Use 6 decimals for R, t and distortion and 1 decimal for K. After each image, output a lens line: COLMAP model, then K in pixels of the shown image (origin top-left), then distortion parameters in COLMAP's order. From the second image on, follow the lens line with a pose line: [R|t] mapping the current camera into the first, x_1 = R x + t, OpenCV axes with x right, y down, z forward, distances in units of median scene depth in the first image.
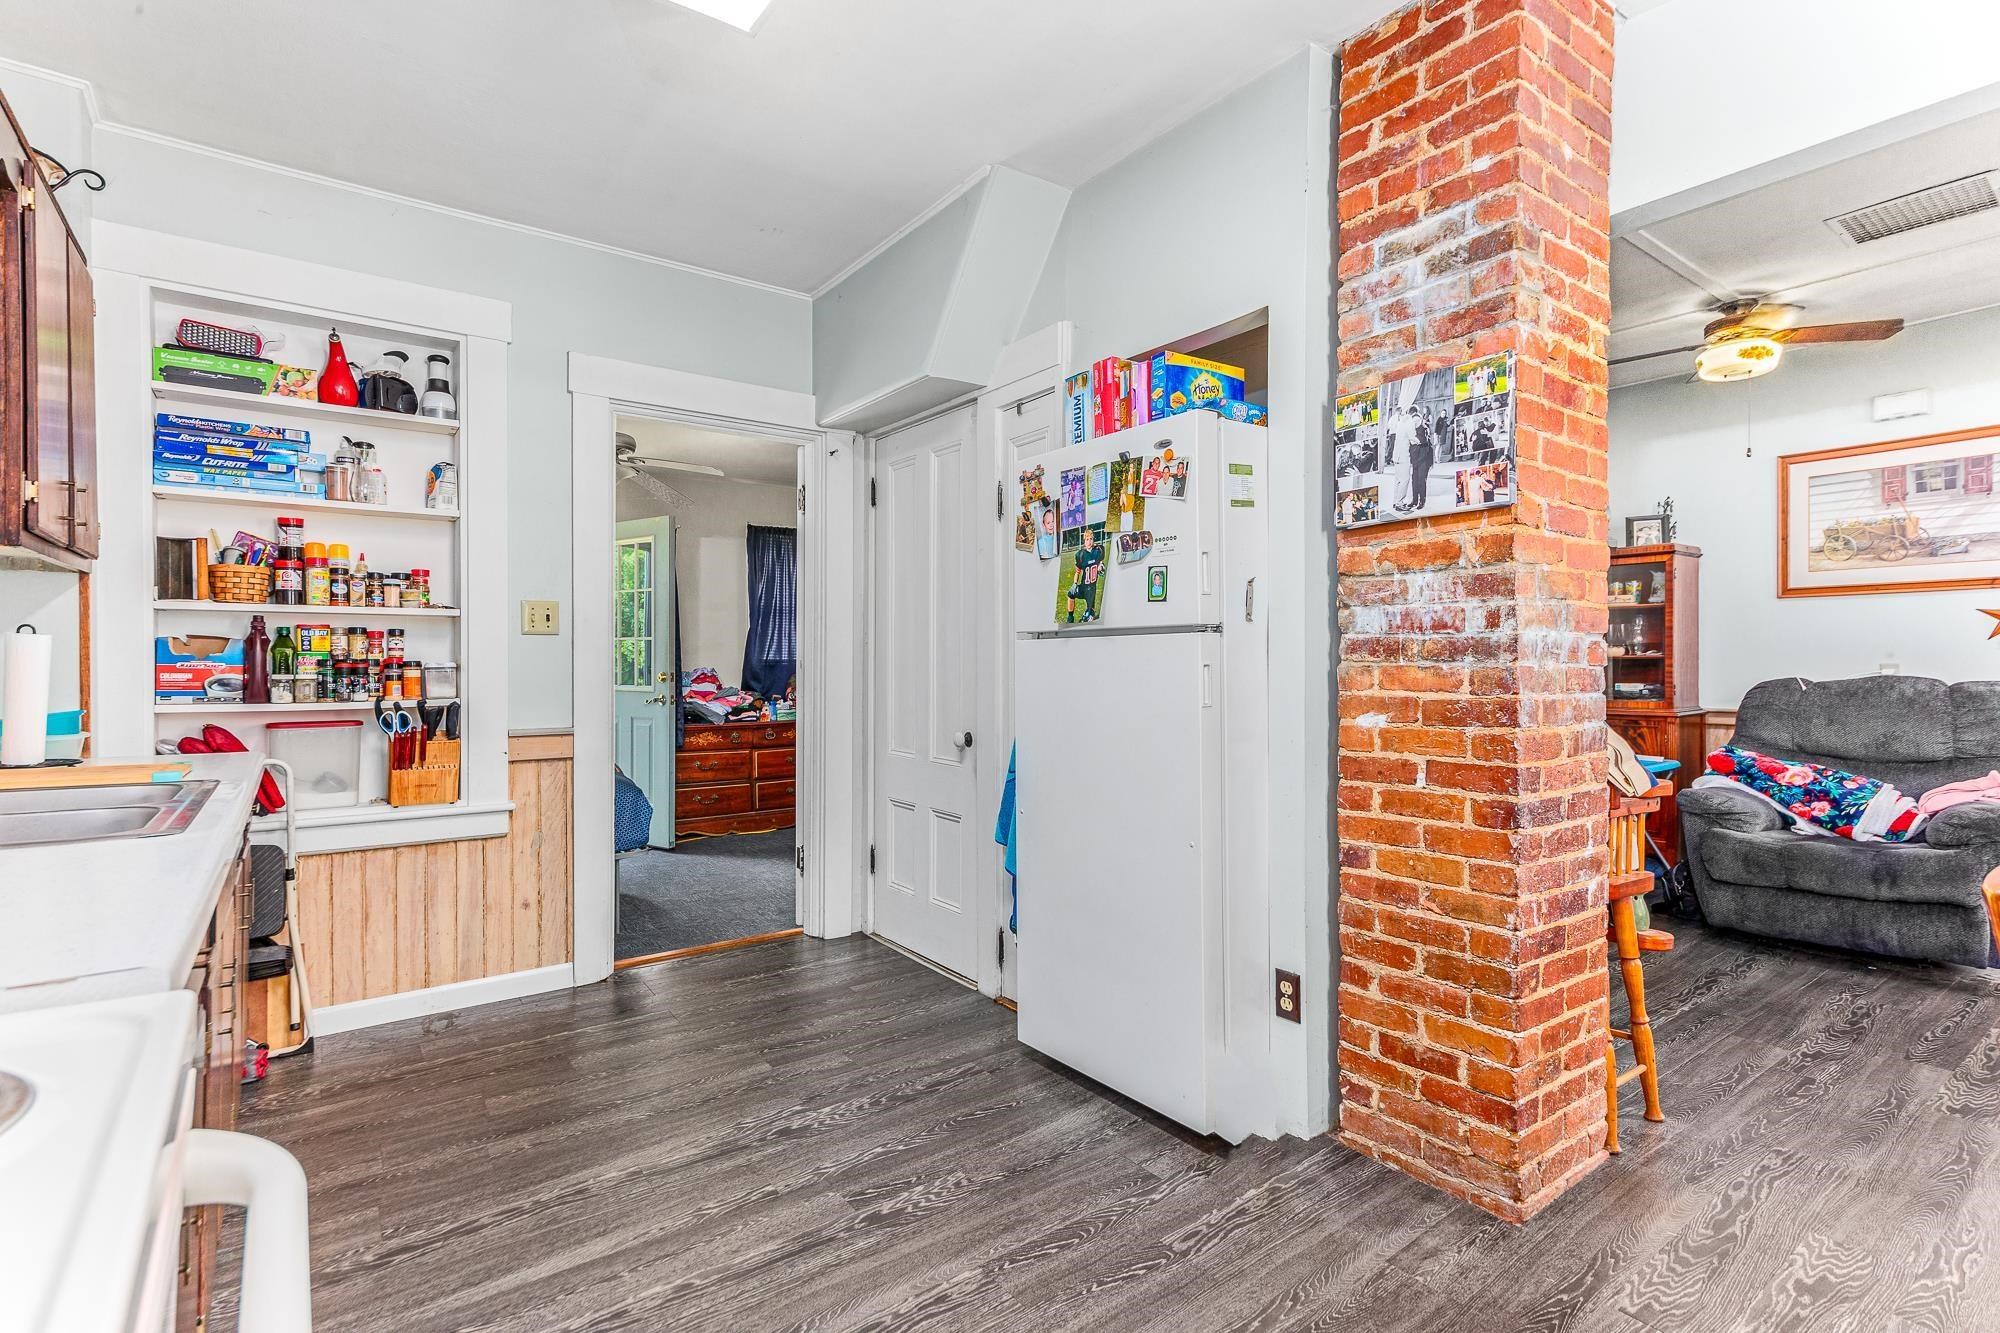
lens RADIAL K [[948.9, 0, 1010.6], [0, 948.9, 663.1], [0, 0, 1]] dist [0.004585, 0.001281]
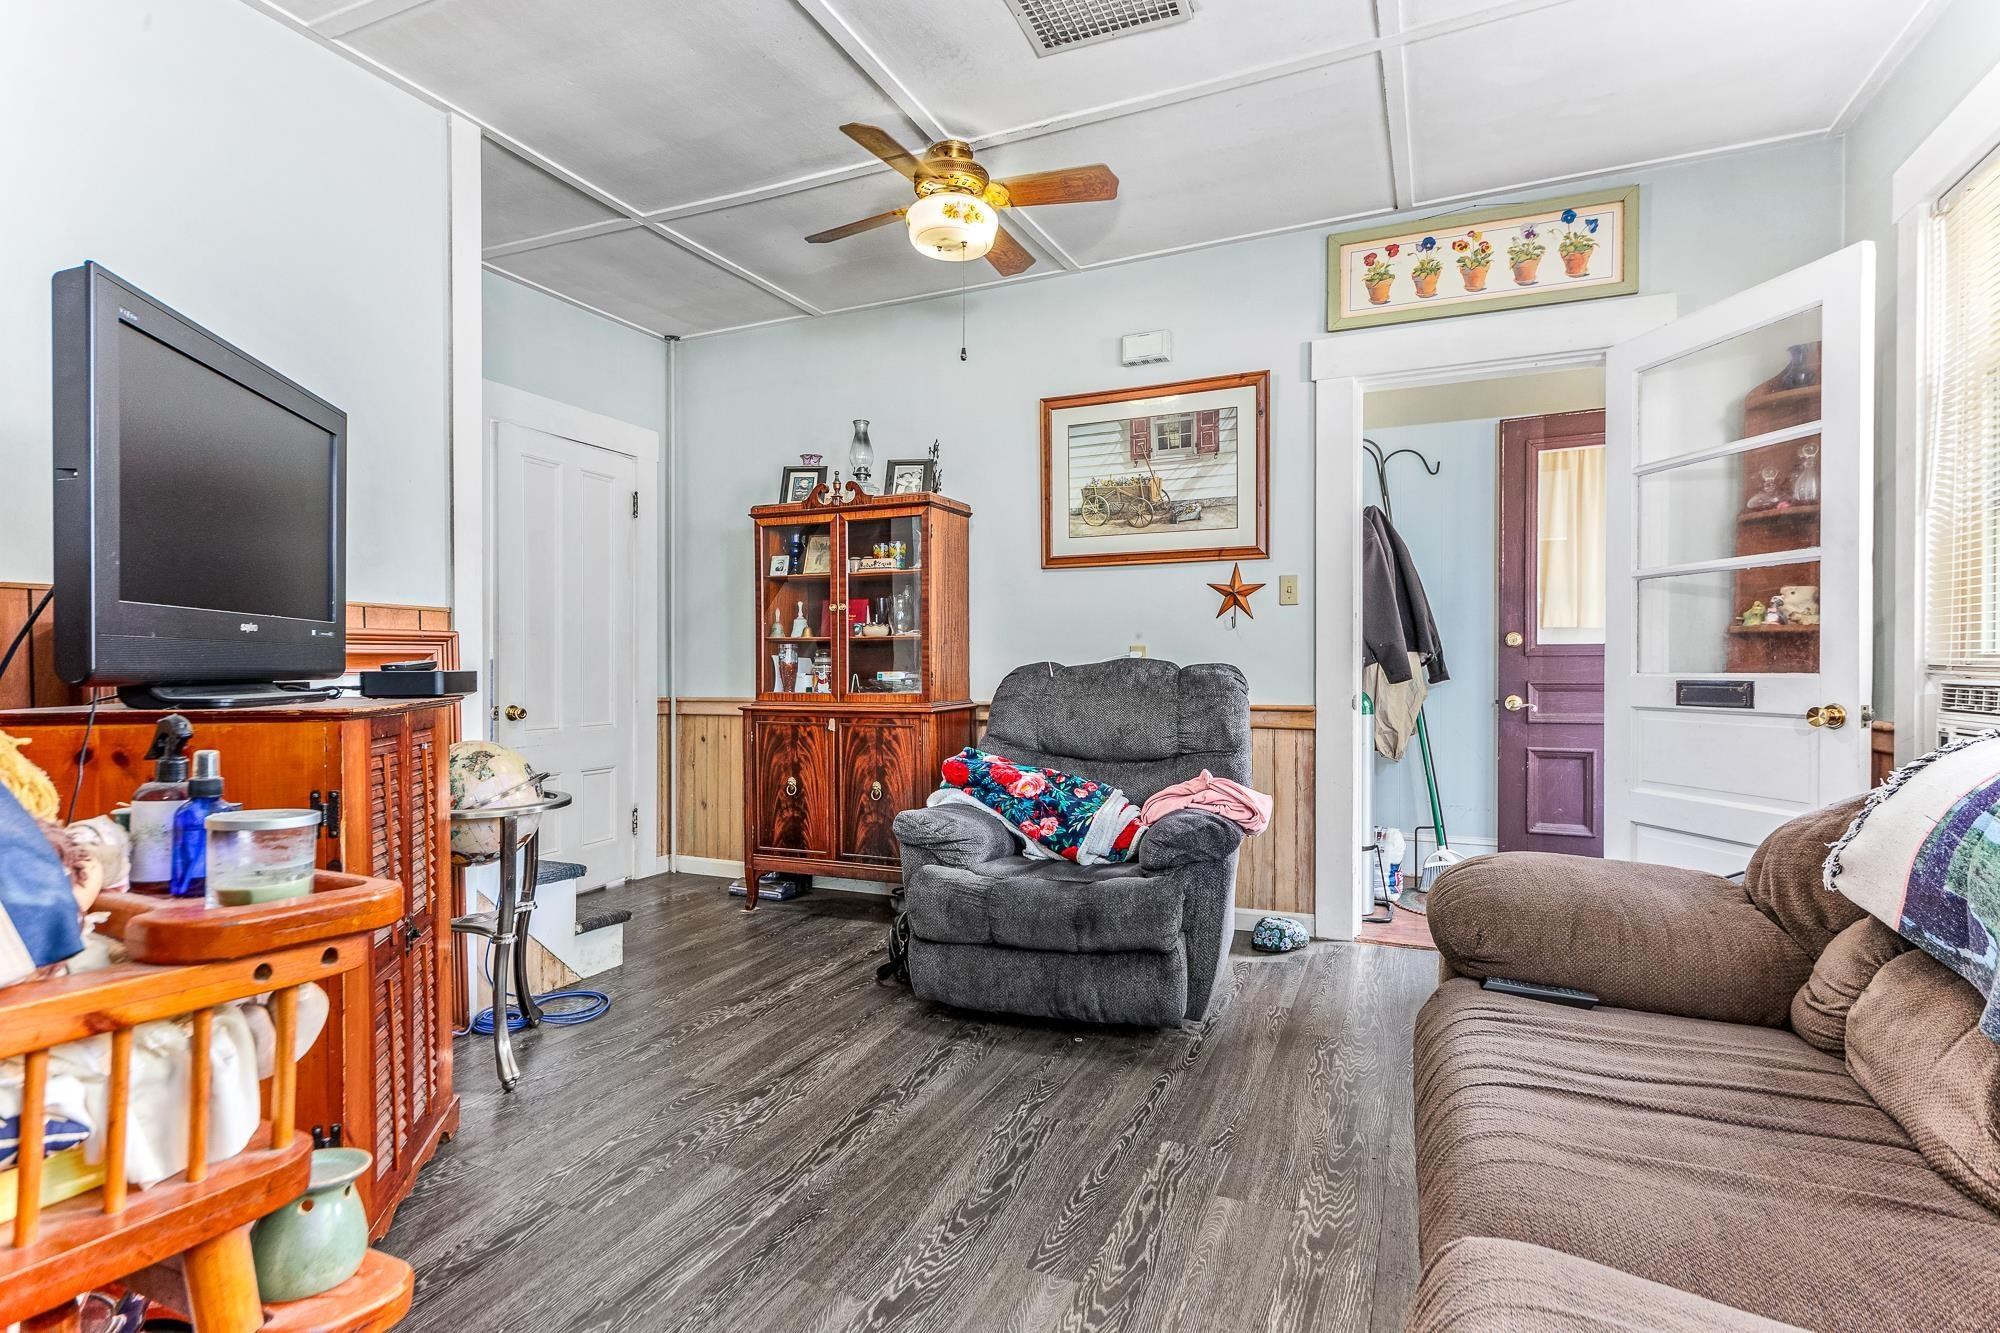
lens RADIAL K [[995.5, 0, 994.0], [0, 995.5, 667.3], [0, 0, 1]] dist [0.000640, 0.000140]
pose [[0.872207, -0.003857, 0.489121, 0.401319], [0.001742, 0.999987, 0.004779, 0.017542], [-0.489134, -0.003316, 0.872203, 0.300387]]
